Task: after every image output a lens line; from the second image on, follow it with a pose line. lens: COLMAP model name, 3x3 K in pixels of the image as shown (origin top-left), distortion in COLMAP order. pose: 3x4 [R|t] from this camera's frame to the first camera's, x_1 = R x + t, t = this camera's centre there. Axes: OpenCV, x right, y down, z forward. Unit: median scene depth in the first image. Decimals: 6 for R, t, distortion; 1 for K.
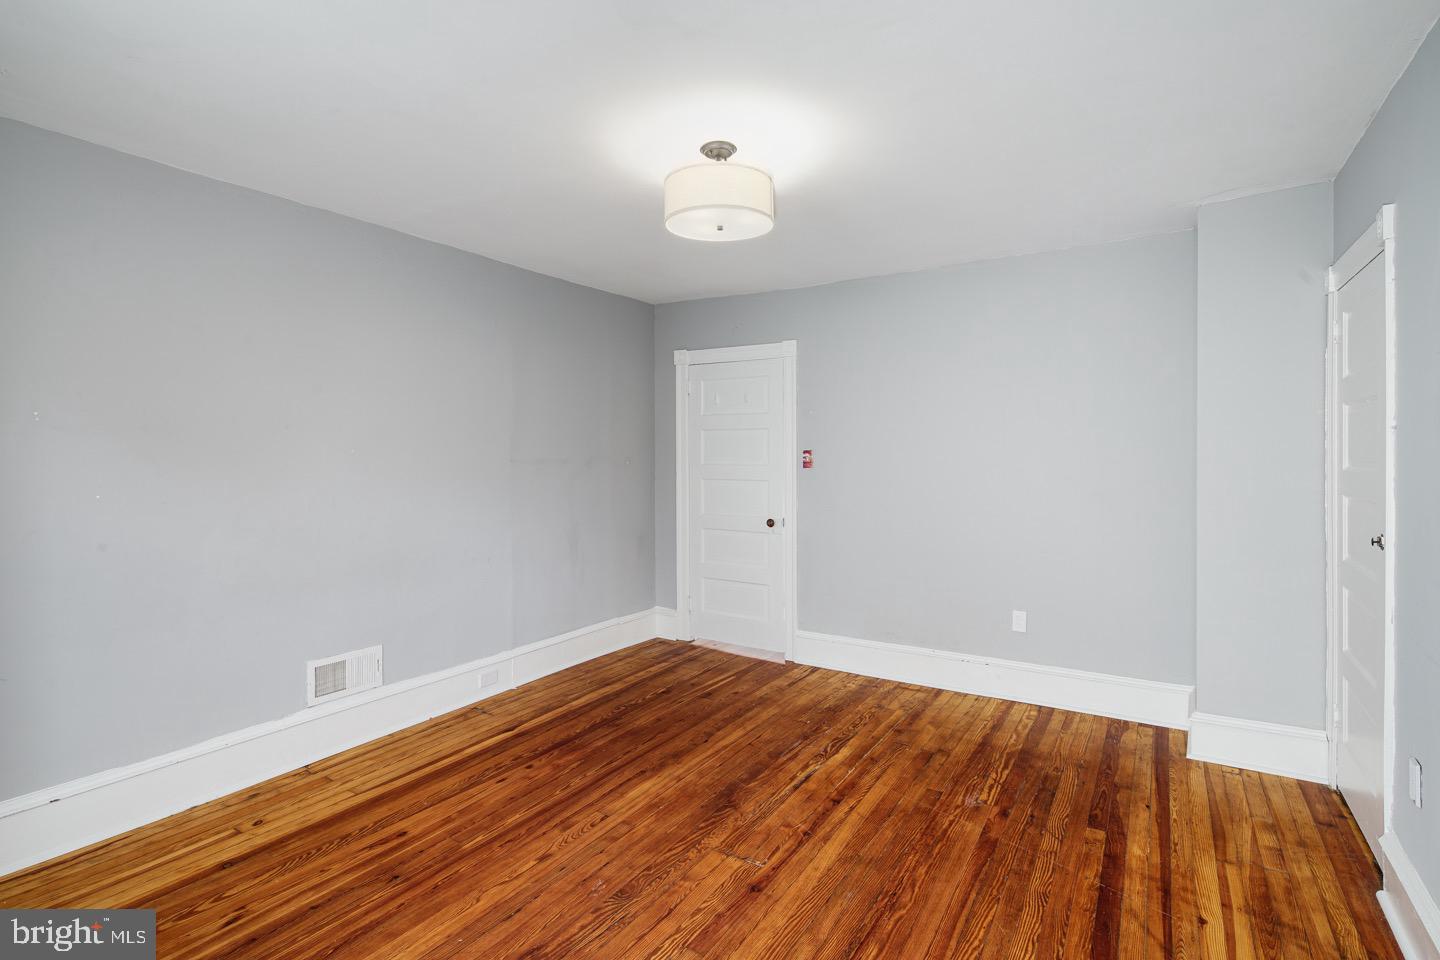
lens RADIAL K [[705.9, 0, 719.2], [0, 705.9, 470.9], [0, 0, 1]] dist [-0.002686, -0.001370]
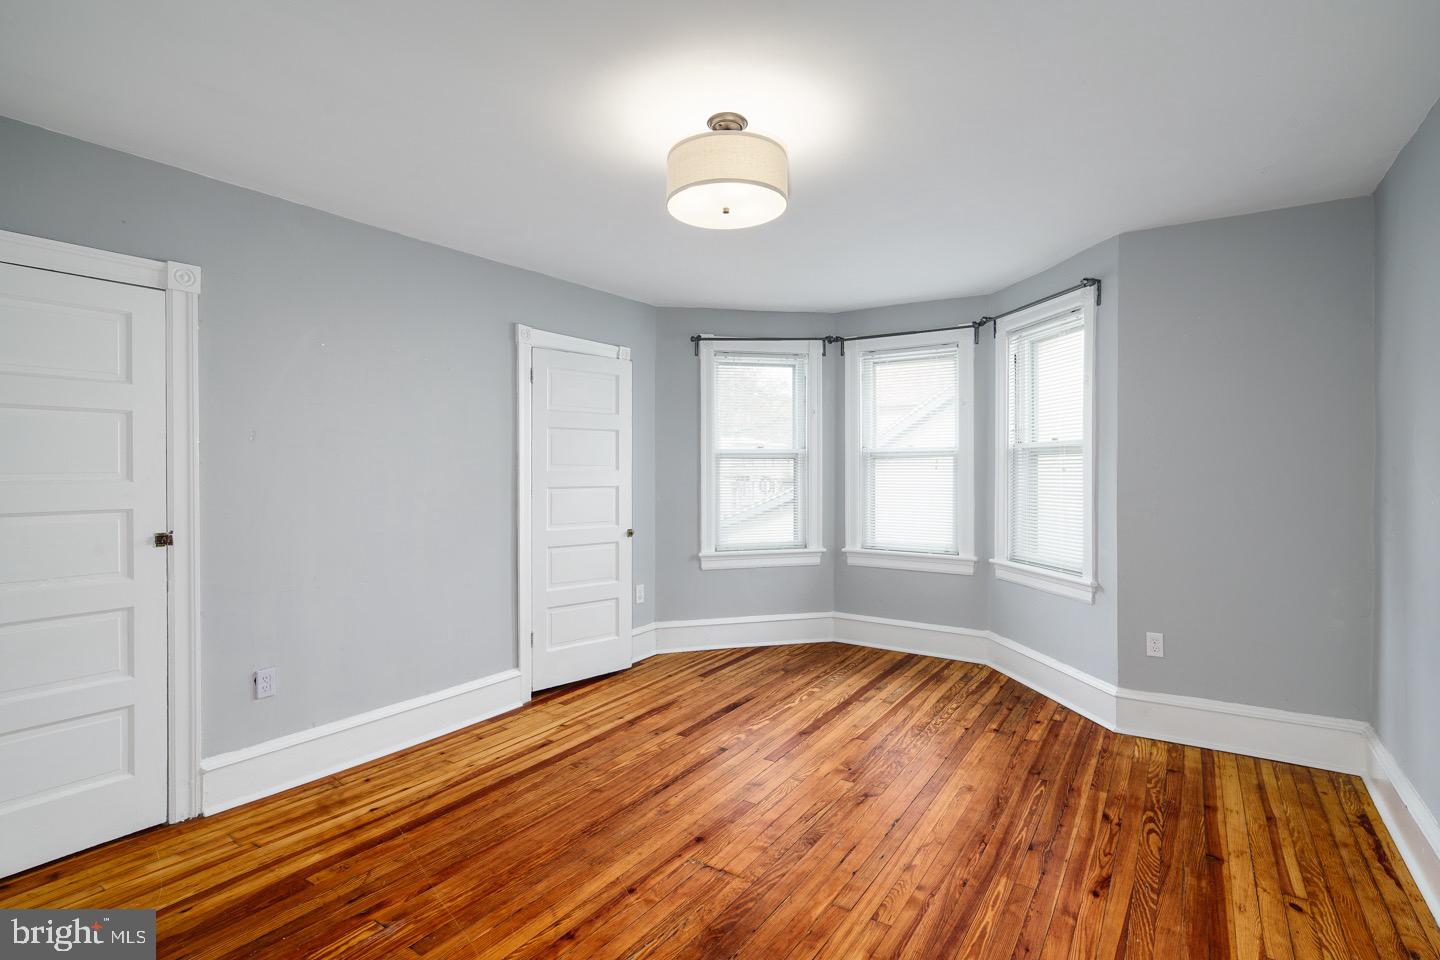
lens RADIAL K [[705.9, 0, 719.2], [0, 705.9, 470.9], [0, 0, 1]] dist [-0.002686, -0.001370]
pose [[-0.999599, 0.006247, 0.027608, -0.013290], [0.007150, 0.999439, 0.032712, -0.039666], [-0.027388, 0.032897, -0.999083, 1.931170]]
